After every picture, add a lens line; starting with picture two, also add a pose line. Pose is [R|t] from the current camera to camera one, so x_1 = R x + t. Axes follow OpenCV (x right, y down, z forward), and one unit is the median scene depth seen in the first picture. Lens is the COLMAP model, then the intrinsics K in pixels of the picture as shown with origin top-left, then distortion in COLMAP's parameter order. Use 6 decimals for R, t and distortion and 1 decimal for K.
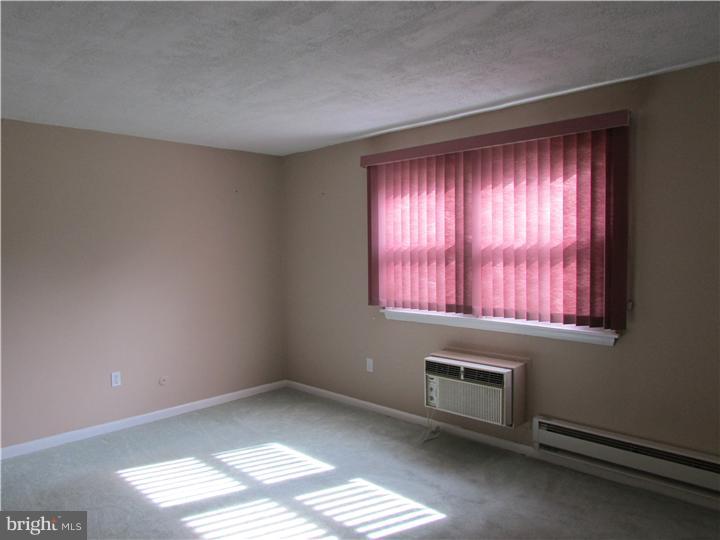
lens RADIAL K [[511.8, 0, 364.7], [0, 511.8, 269.4], [0, 0, 1]] dist [-0.033164, 0.012230]
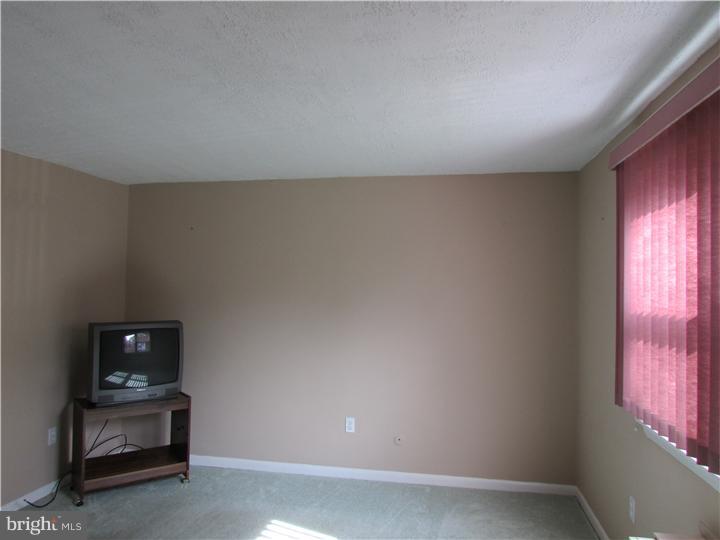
lens RADIAL K [[511.8, 0, 364.7], [0, 511.8, 269.4], [0, 0, 1]] dist [-0.033164, 0.012230]
pose [[0.546129, -0.003373, -0.837694, 0.352013], [-0.058287, 0.997415, -0.042017, -0.043994], [0.835671, 0.071773, 0.544521, 0.467019]]
